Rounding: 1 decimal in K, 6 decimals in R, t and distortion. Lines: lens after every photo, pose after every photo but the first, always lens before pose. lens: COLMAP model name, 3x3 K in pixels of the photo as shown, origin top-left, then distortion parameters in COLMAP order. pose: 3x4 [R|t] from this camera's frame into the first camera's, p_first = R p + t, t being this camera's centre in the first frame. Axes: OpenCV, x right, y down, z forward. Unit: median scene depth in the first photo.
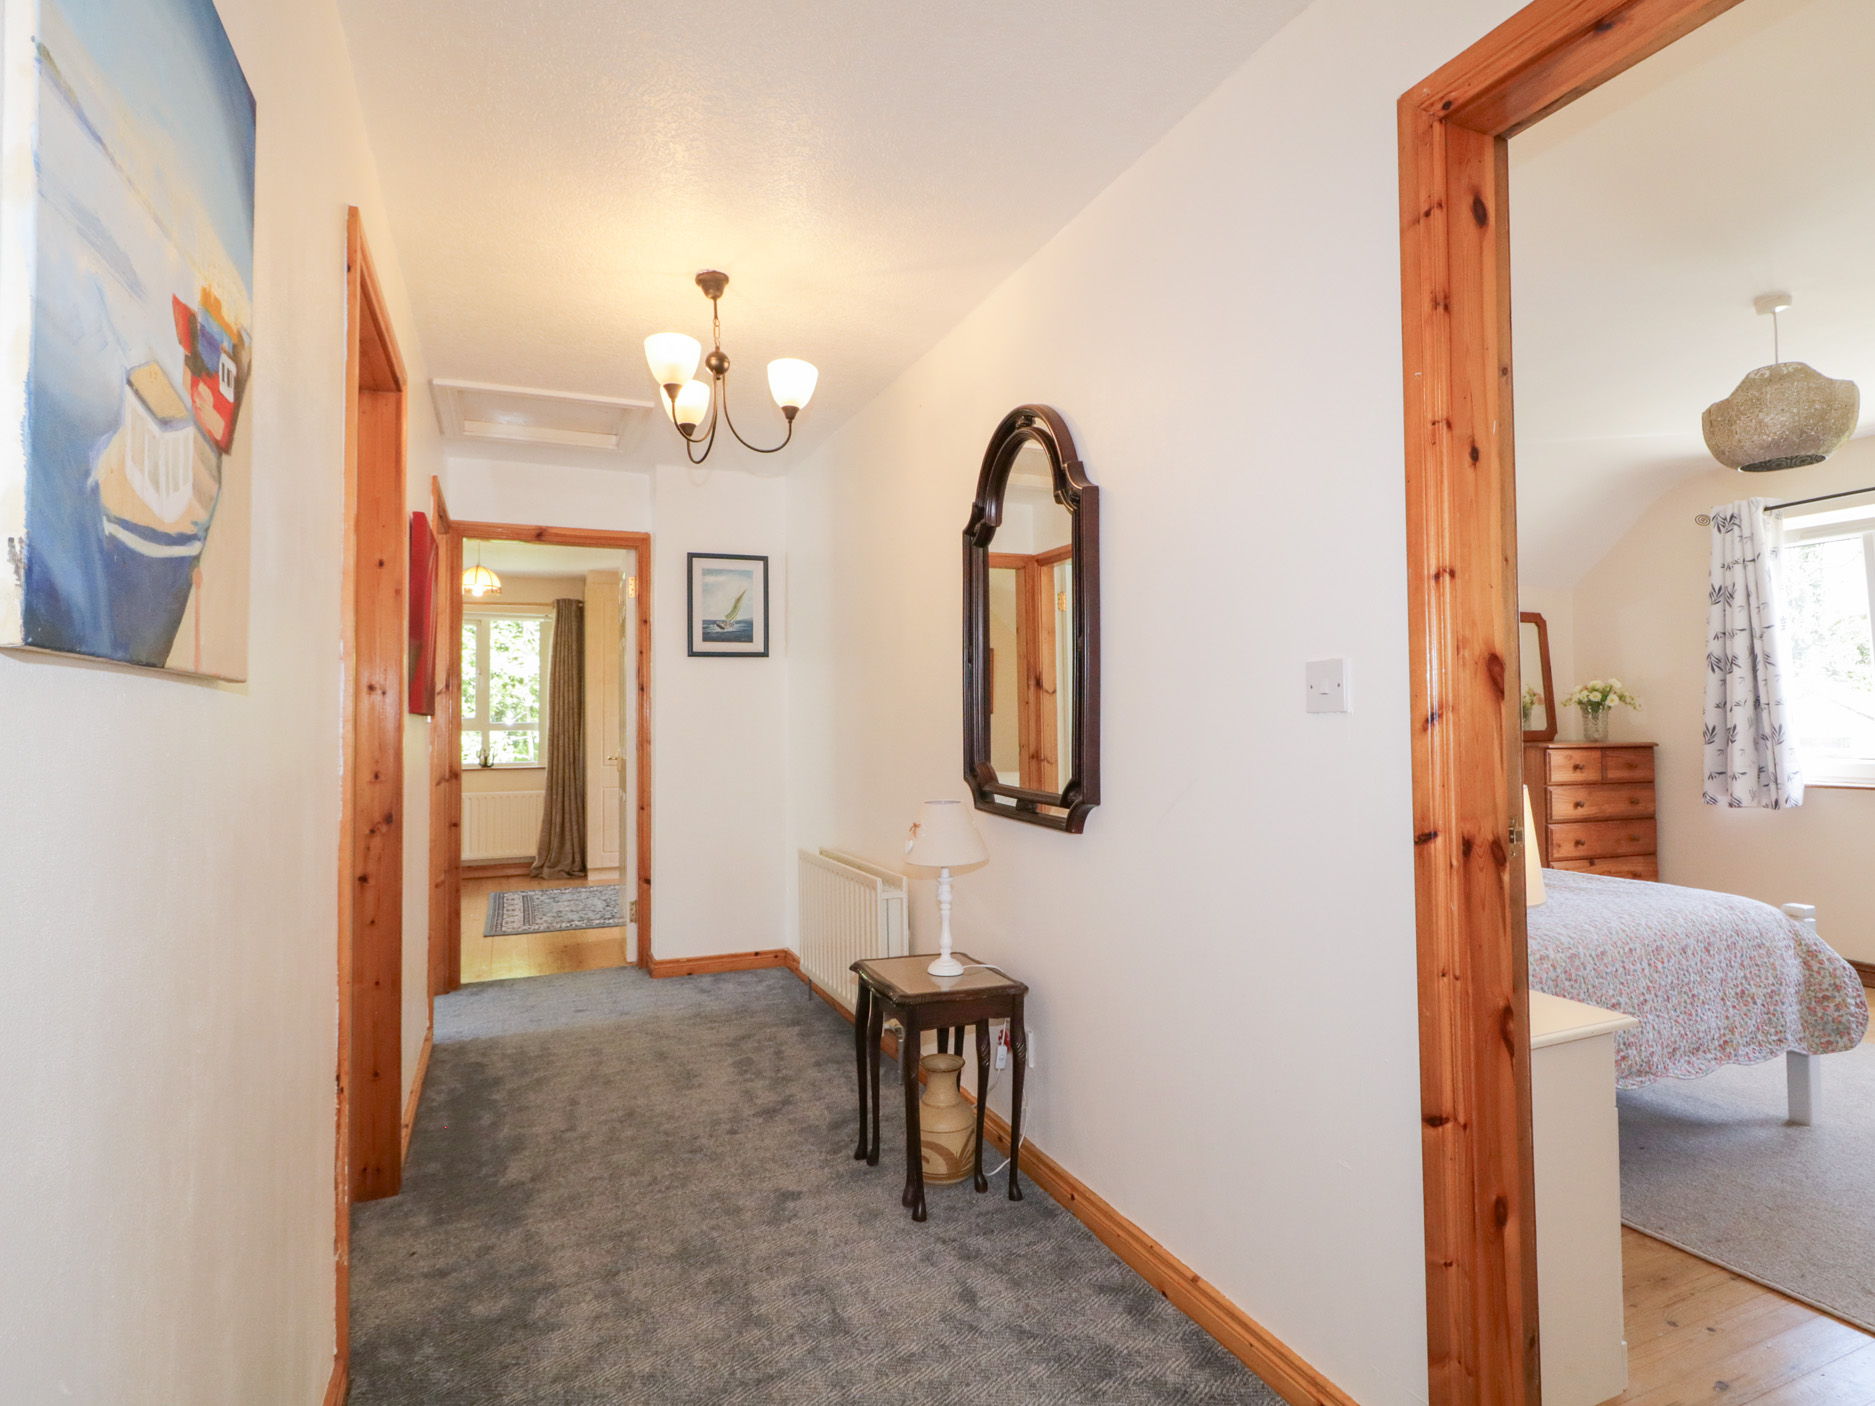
lens RADIAL K [[984.5, 0, 941.4], [0, 984.5, 687.9], [0, 0, 1]] dist [-0.000767, -0.003258]
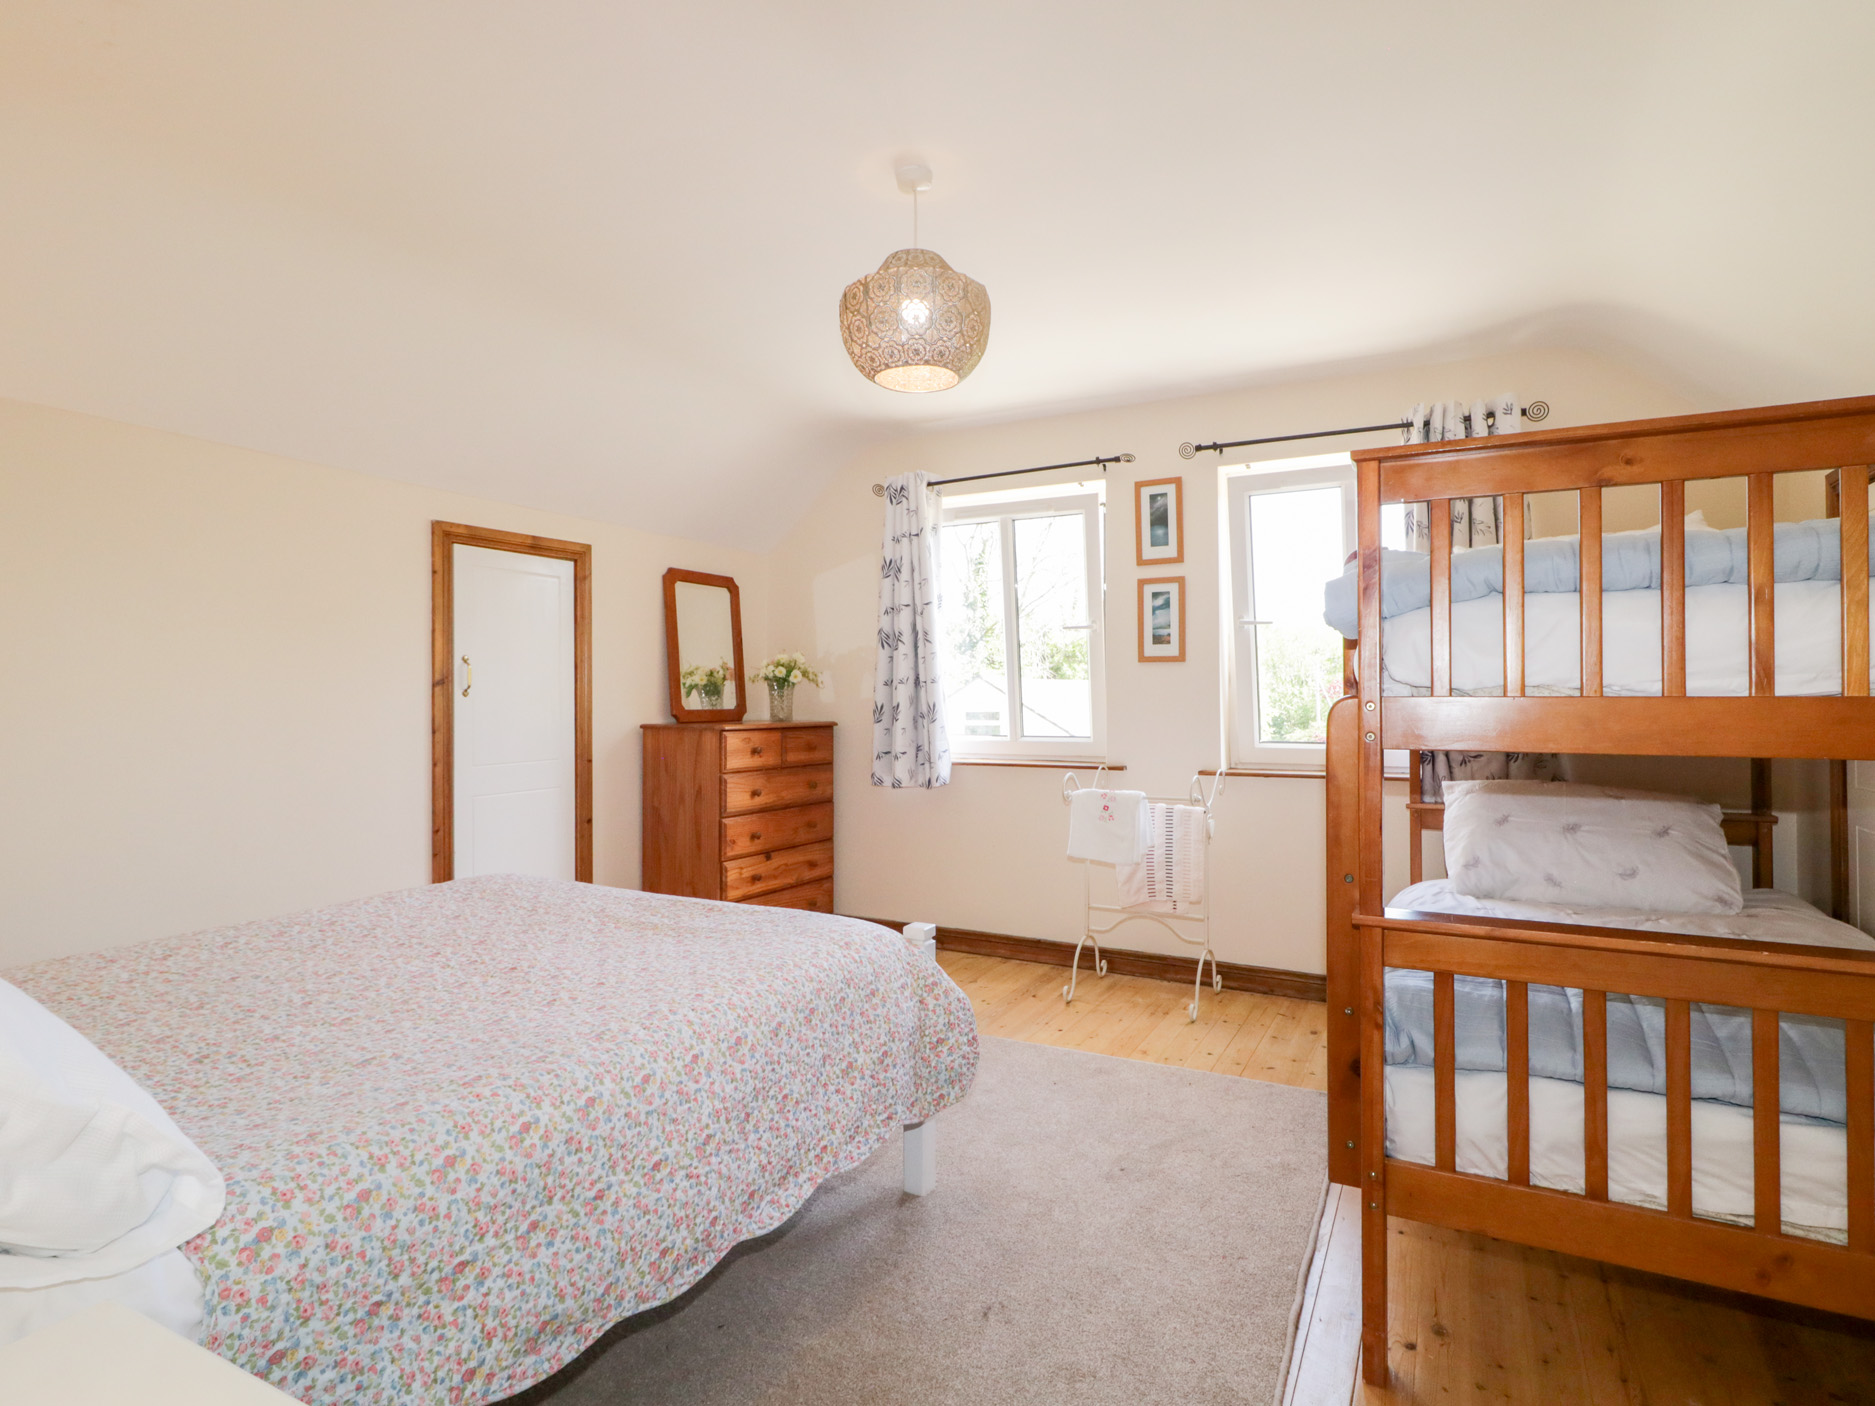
lens RADIAL K [[984.5, 0, 936.1], [0, 984.5, 702.2], [0, 0, 1]] dist [-0.000767, -0.003258]
pose [[0.777777, -0.000761, 0.628539, 0.220193], [-0.023048, 0.999292, 0.029730, 0.006887], [-0.628117, -0.037610, 0.777209, 0.215965]]
